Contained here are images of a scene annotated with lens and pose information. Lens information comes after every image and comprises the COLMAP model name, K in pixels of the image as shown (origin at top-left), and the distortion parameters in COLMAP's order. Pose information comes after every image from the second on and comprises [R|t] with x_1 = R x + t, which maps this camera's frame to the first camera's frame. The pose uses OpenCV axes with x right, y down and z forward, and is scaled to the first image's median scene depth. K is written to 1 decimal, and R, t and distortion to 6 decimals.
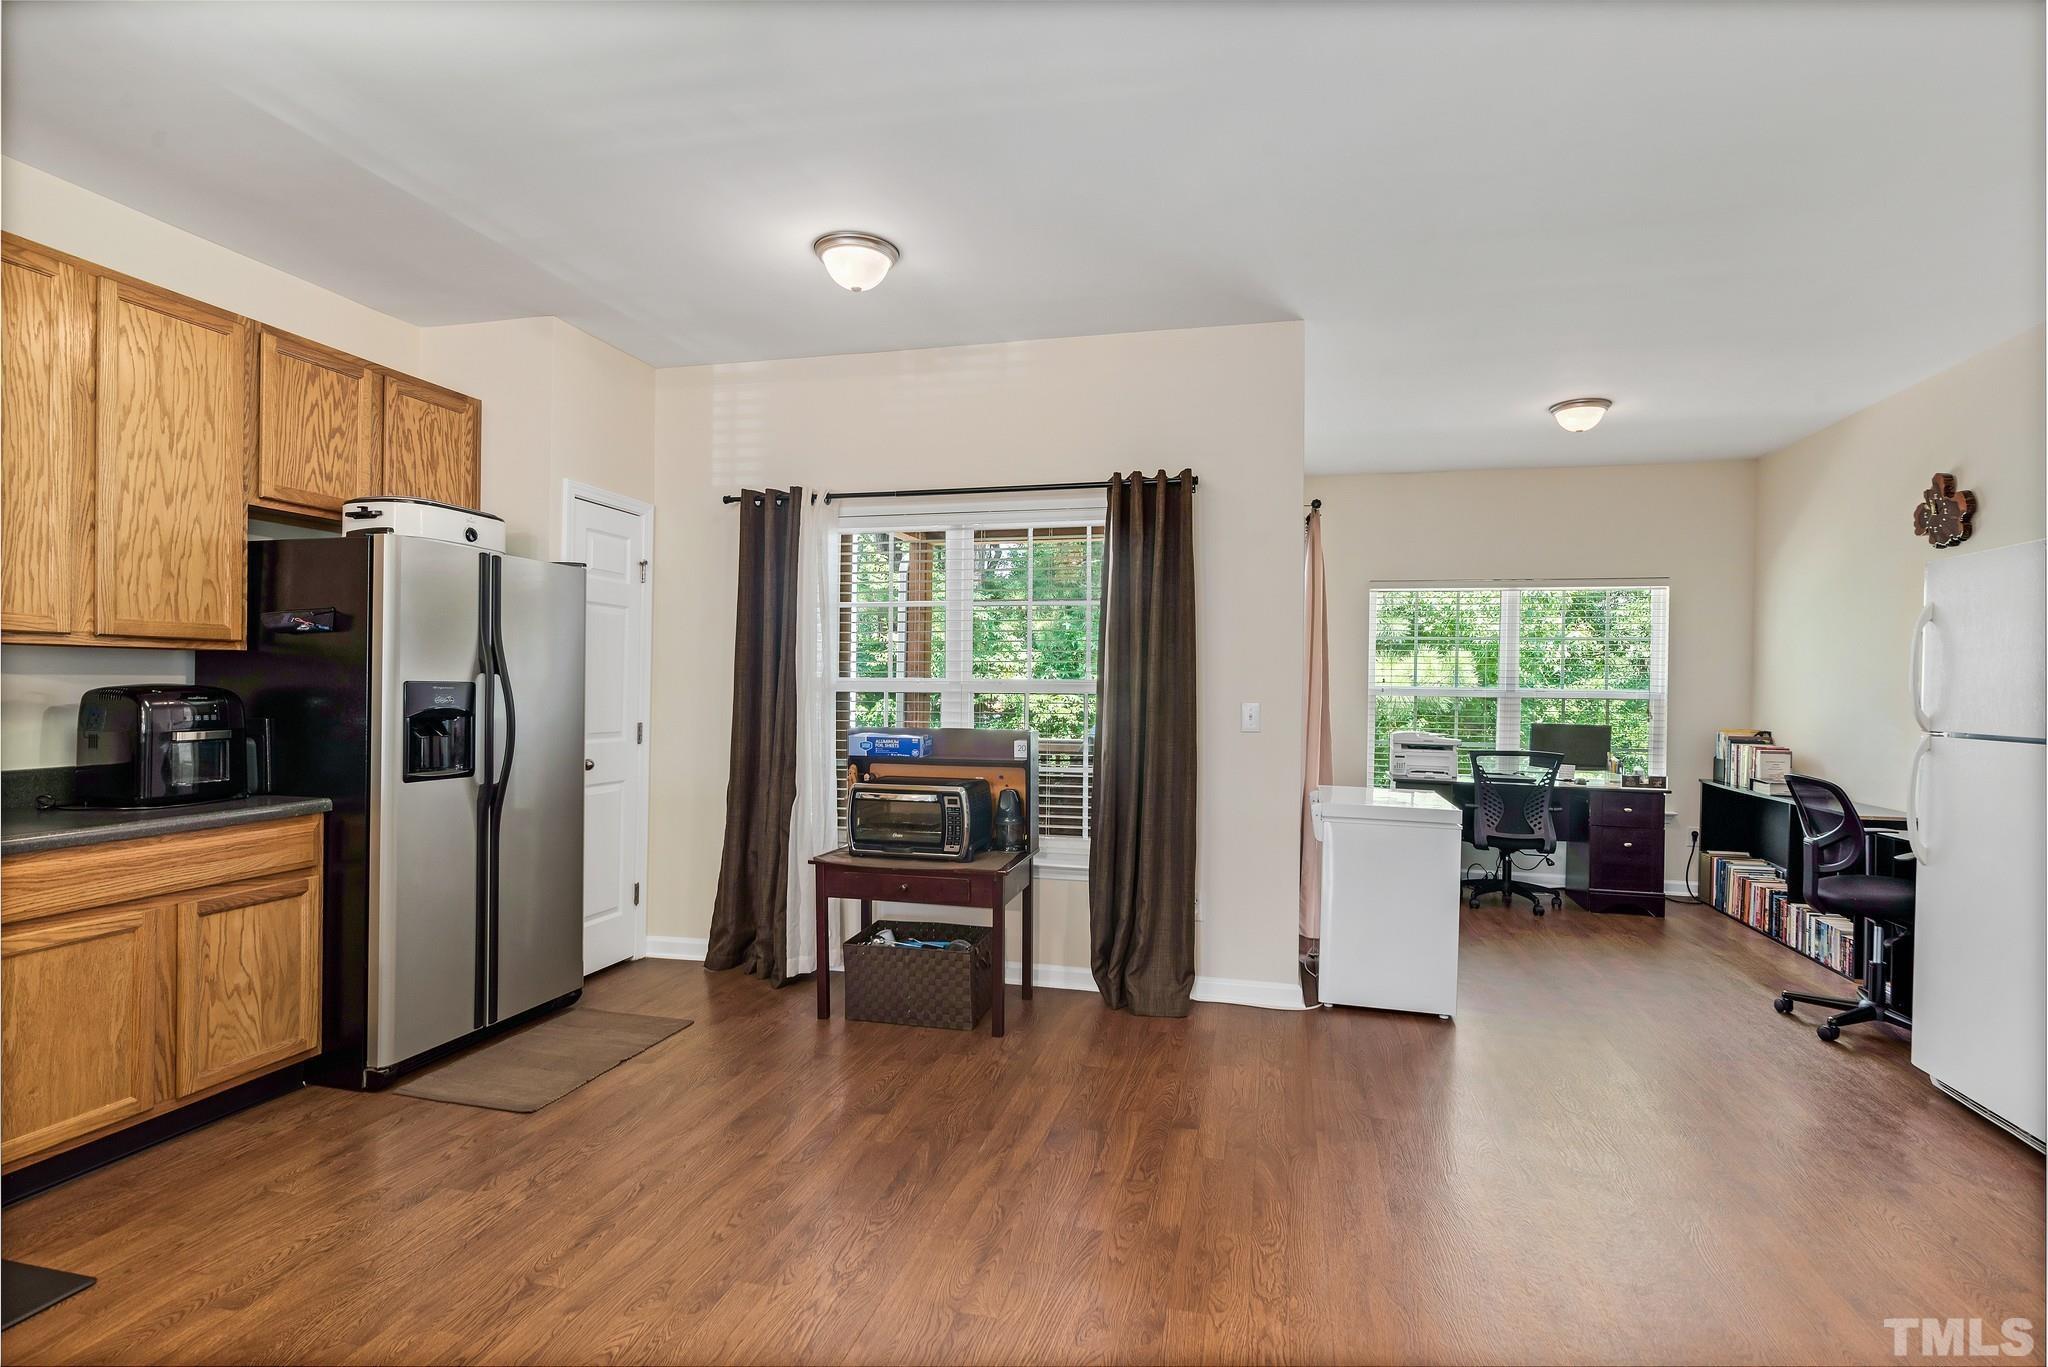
lens RADIAL K [[983.6, 0, 1041.5], [0, 983.6, 692.2], [0, 0, 1]] dist [-0.000533, -0.000464]
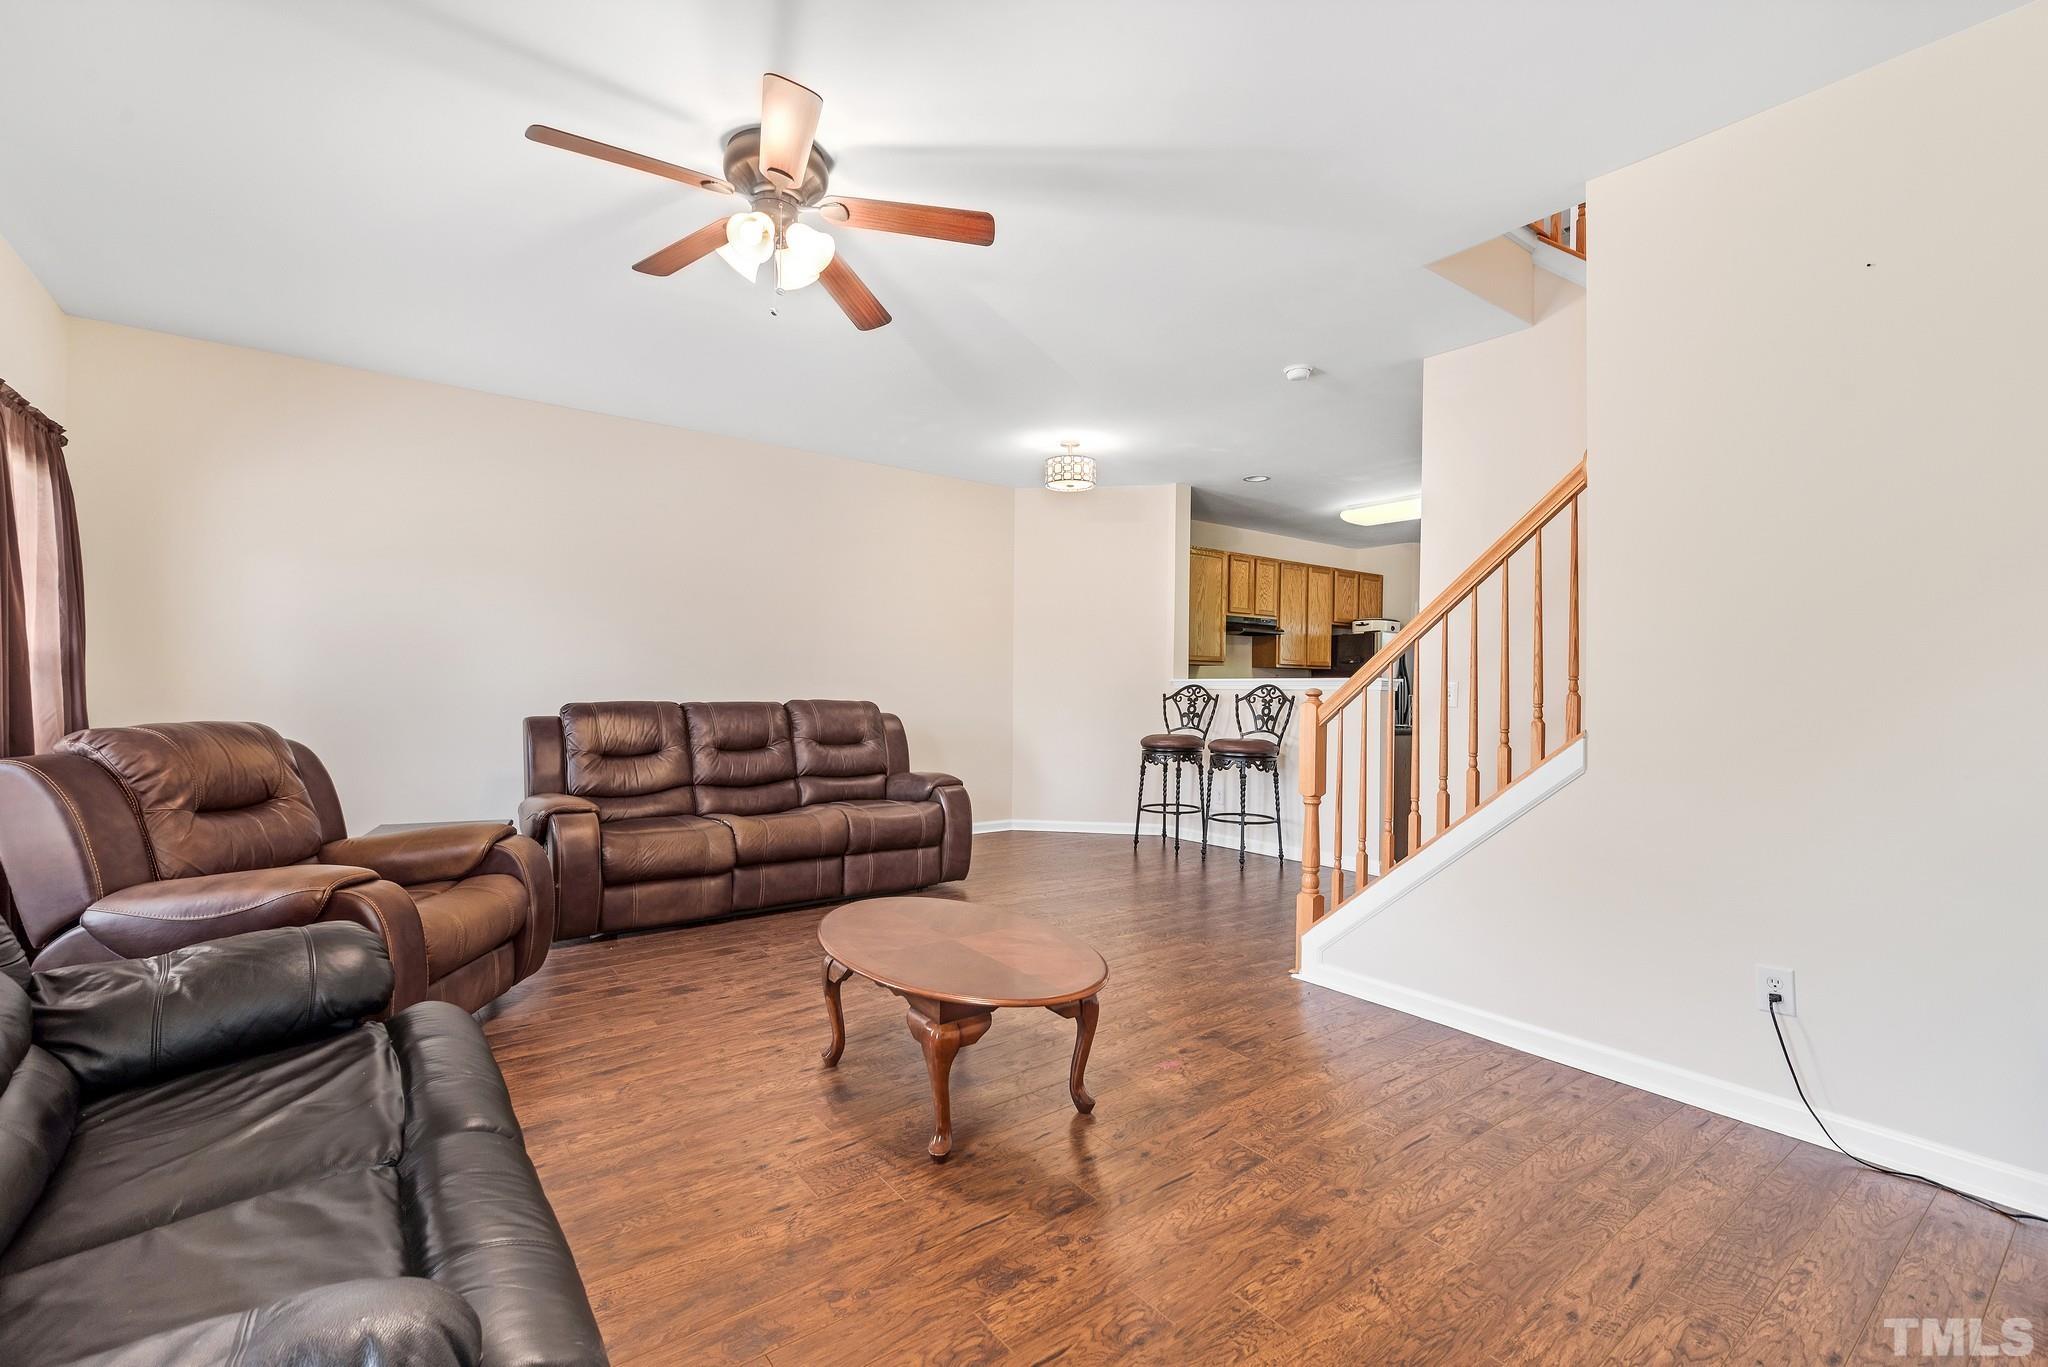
lens RADIAL K [[885.1, 0, 1028.1], [0, 885.1, 694.0], [0, 0, 1]] dist [-0.004822, -0.000592]
pose [[0.786648, 0.007682, -0.617353, 0.181503], [-0.009461, 0.999955, 0.000388, 0.042685], [0.617329, 0.005536, 0.786686, -1.613663]]
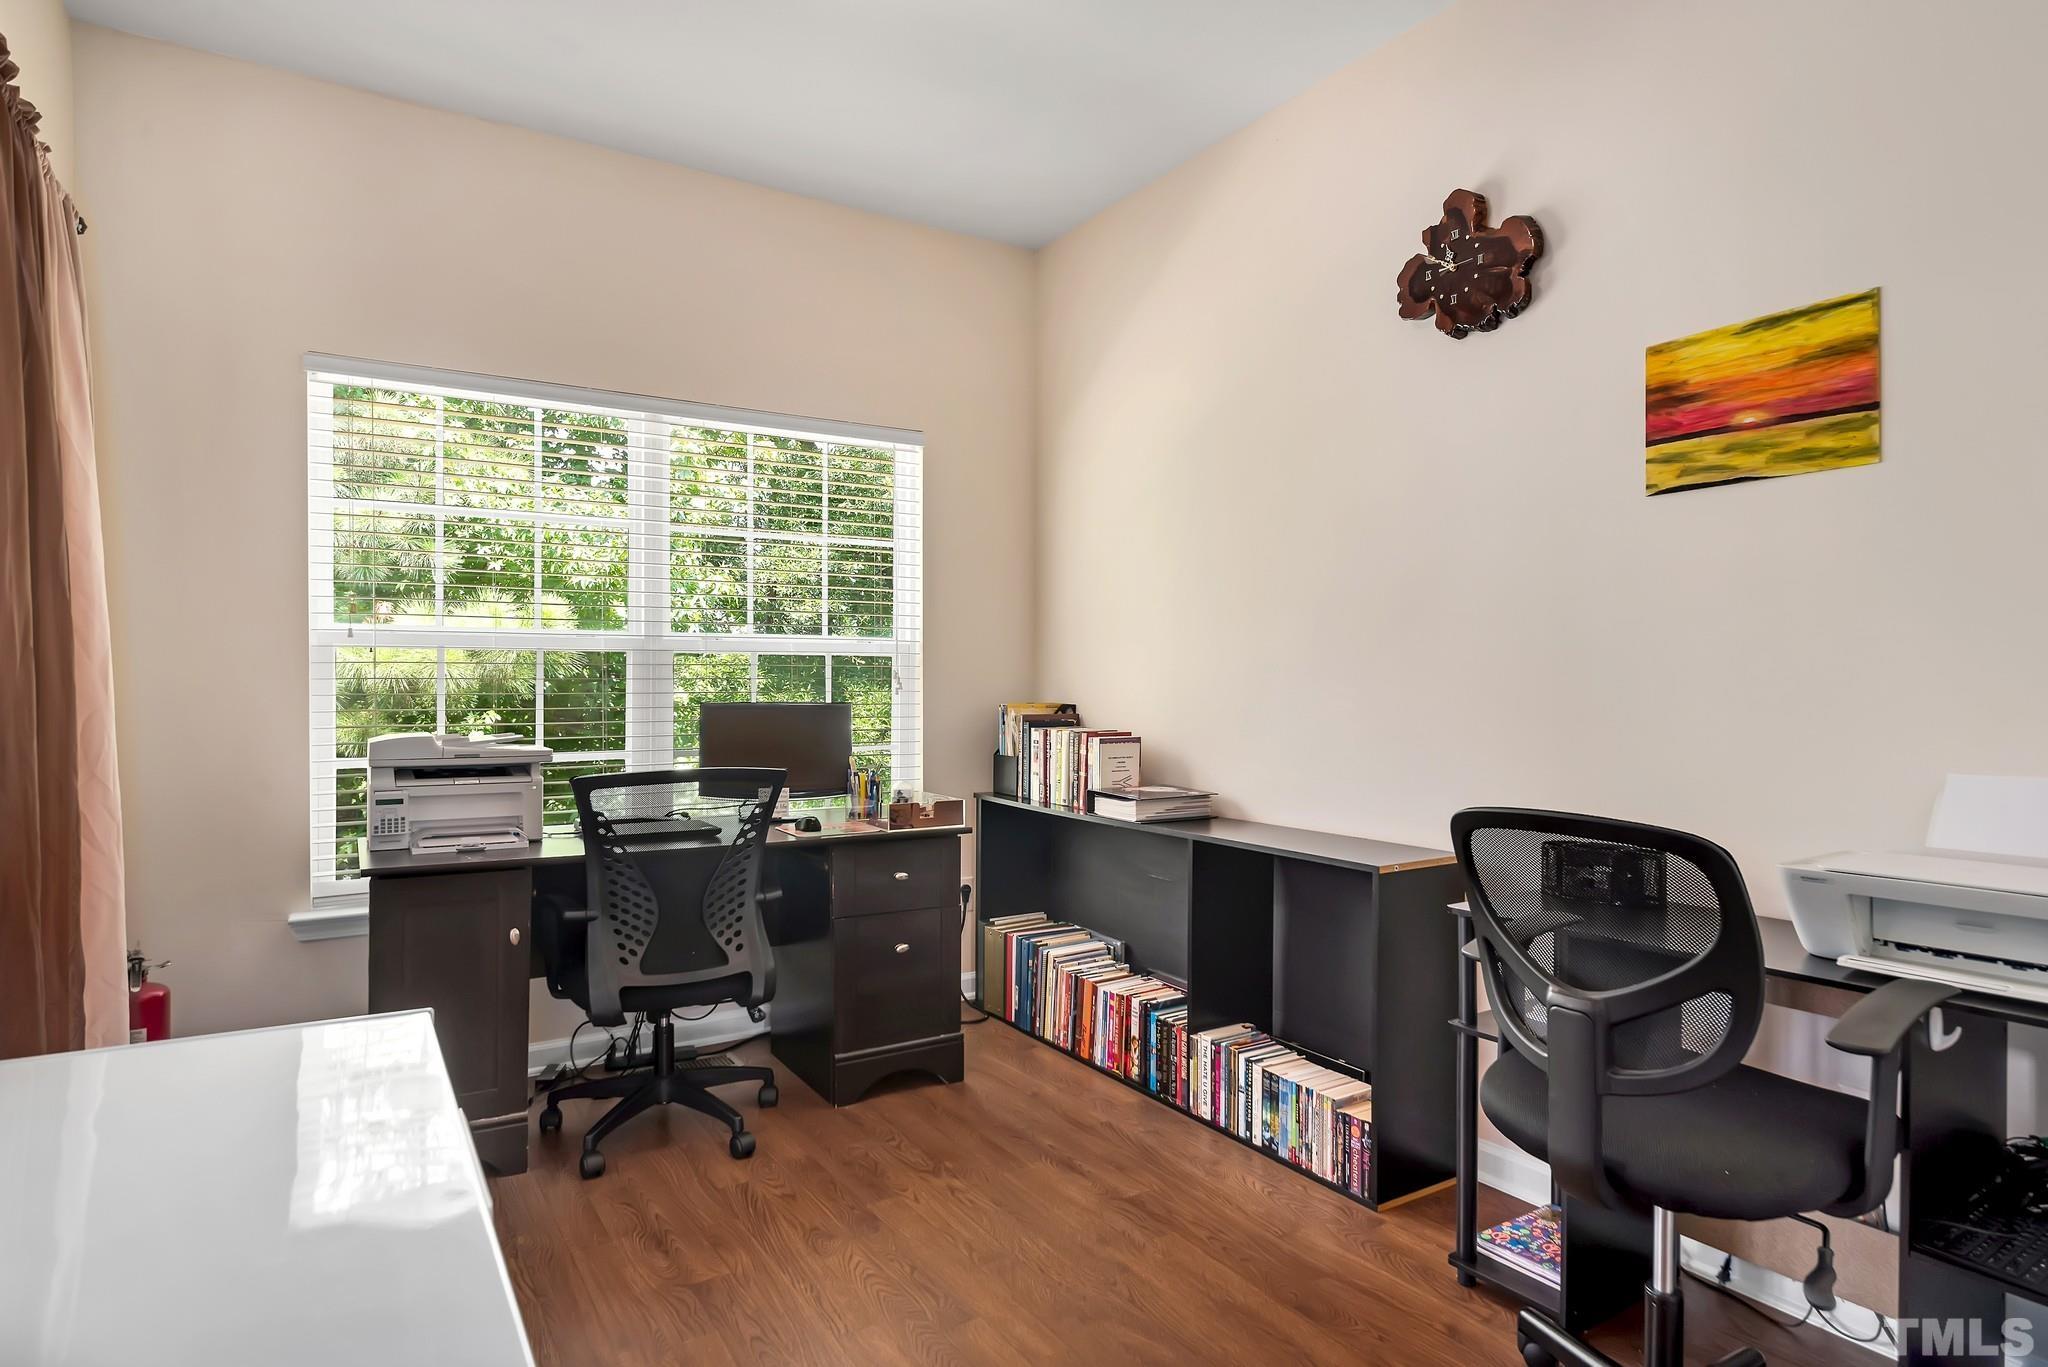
lens RADIAL K [[1108.1, 0, 1033.3], [0, 1108.1, 689.7], [0, 0, 1]] dist [0.013429, -0.002466]
pose [[0.688032, -0.021453, 0.725364, 0.373332], [0.015862, 0.999769, 0.014524, 0.032845], [-0.725507, 0.001512, 0.688213, 0.868021]]
